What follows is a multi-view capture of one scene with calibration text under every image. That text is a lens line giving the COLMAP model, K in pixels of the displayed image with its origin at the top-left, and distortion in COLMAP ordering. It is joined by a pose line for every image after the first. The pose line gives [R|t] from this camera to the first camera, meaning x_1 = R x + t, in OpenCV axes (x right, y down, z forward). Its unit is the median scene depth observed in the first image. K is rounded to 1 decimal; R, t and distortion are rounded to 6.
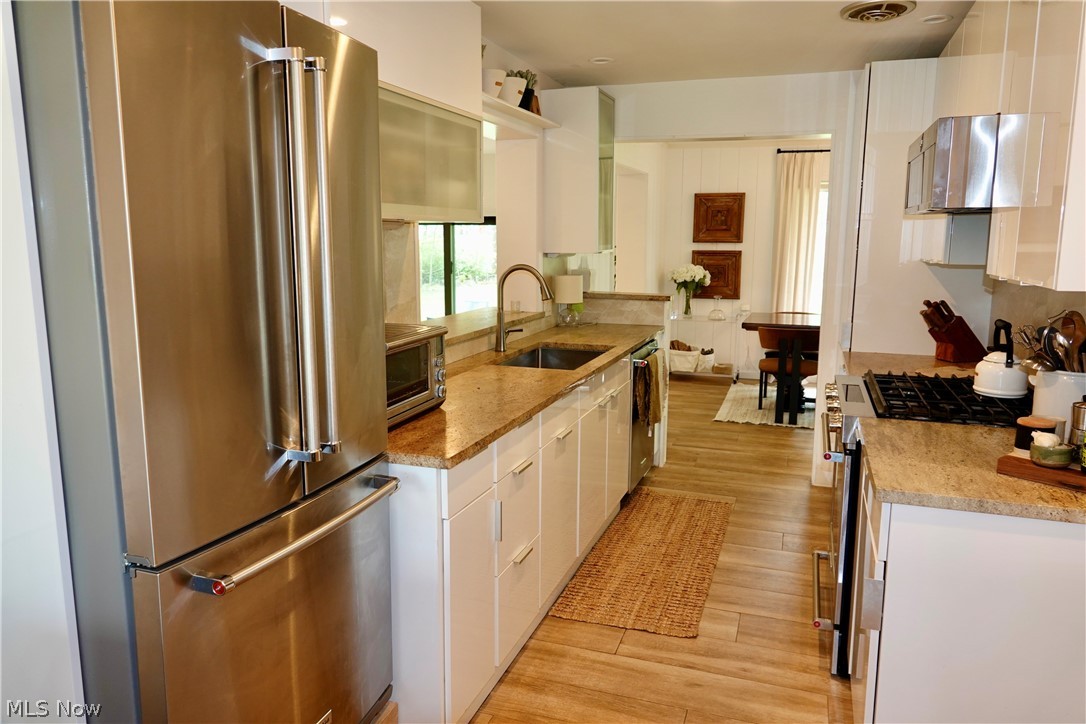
lens RADIAL K [[749.7, 0, 547.6], [0, 749.7, 356.8], [0, 0, 1]] dist [-0.005293, 0.002472]
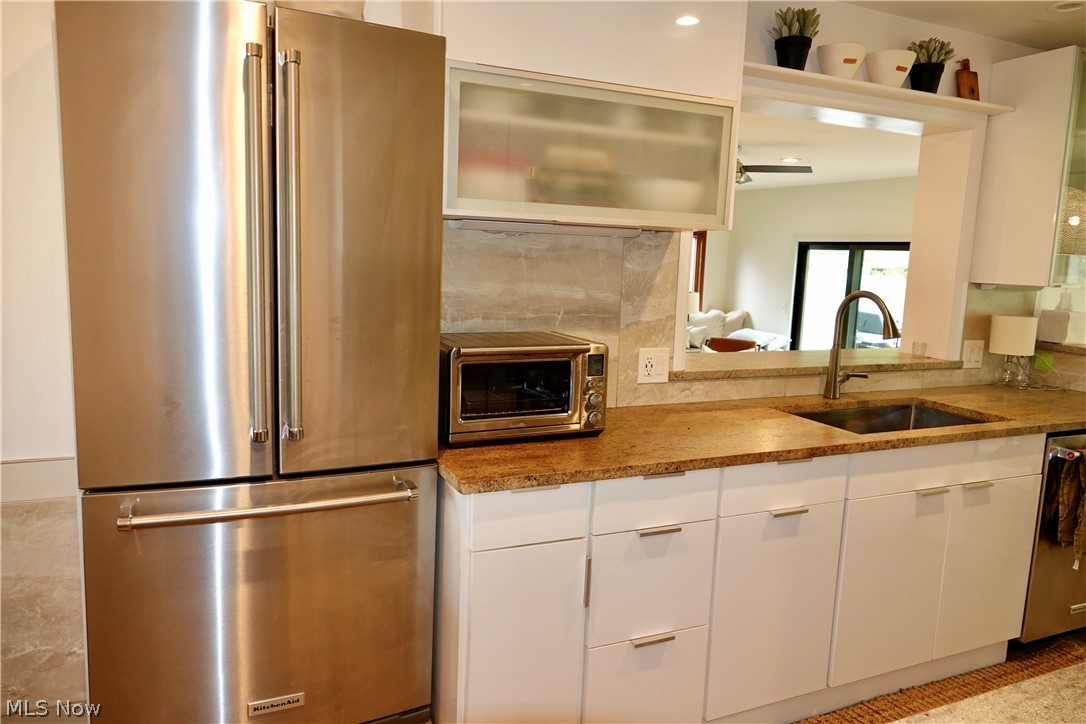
lens RADIAL K [[749.7, 0, 547.6], [0, 749.7, 356.8], [0, 0, 1]] dist [-0.005293, 0.002472]
pose [[0.690068, 0.123649, -0.713104, 0.381679], [-0.150694, 0.988251, 0.025532, -0.034226], [0.707882, 0.089842, 0.700593, 0.300056]]
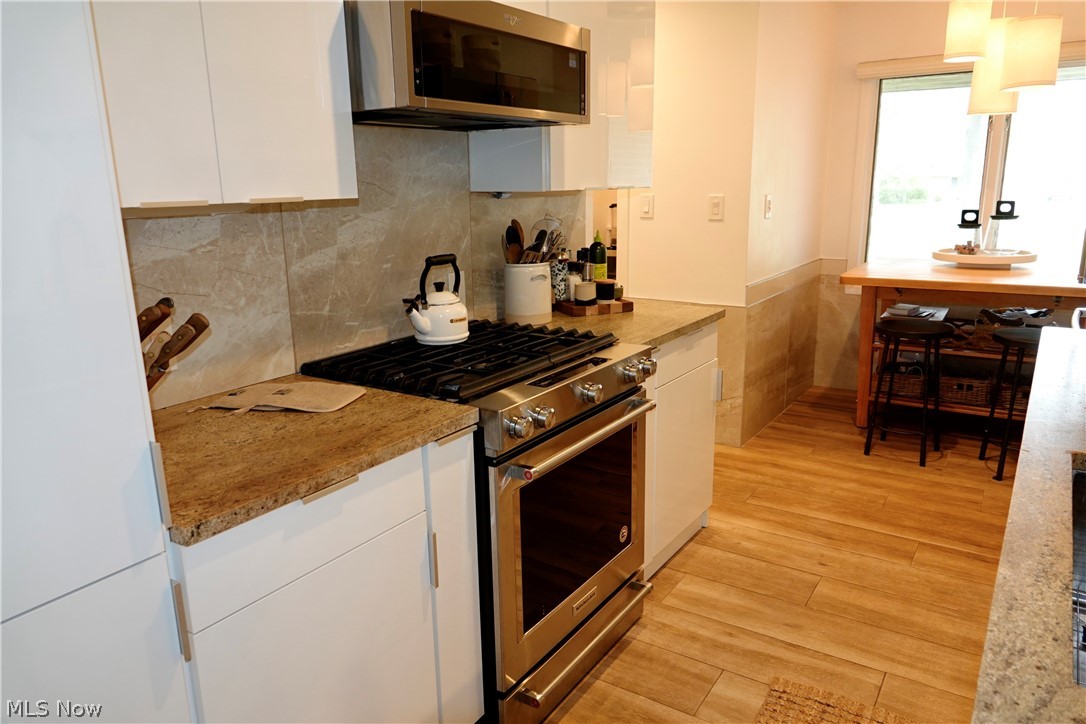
lens RADIAL K [[749.7, 0, 547.6], [0, 749.7, 356.8], [0, 0, 1]] dist [-0.005293, 0.002472]
pose [[-0.966875, -0.047496, 0.250791, 0.246542], [0.053082, 0.923639, 0.379571, -0.234453], [-0.249669, 0.380310, -0.890522, 1.615019]]
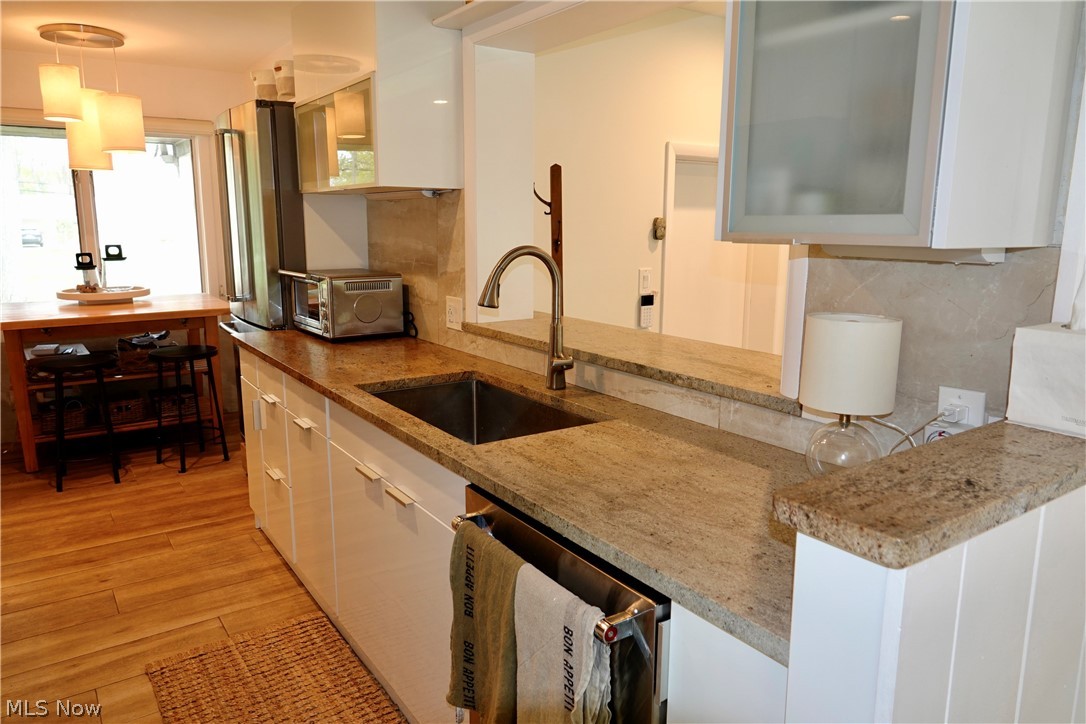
lens RADIAL K [[749.7, 0, 547.6], [0, 749.7, 356.8], [0, 0, 1]] dist [-0.005293, 0.002472]
pose [[-0.589721, 0.137725, -0.795777, 0.559514], [-0.136929, 0.954034, 0.266588, -0.255742], [0.795914, 0.266177, -0.543756, 1.736322]]
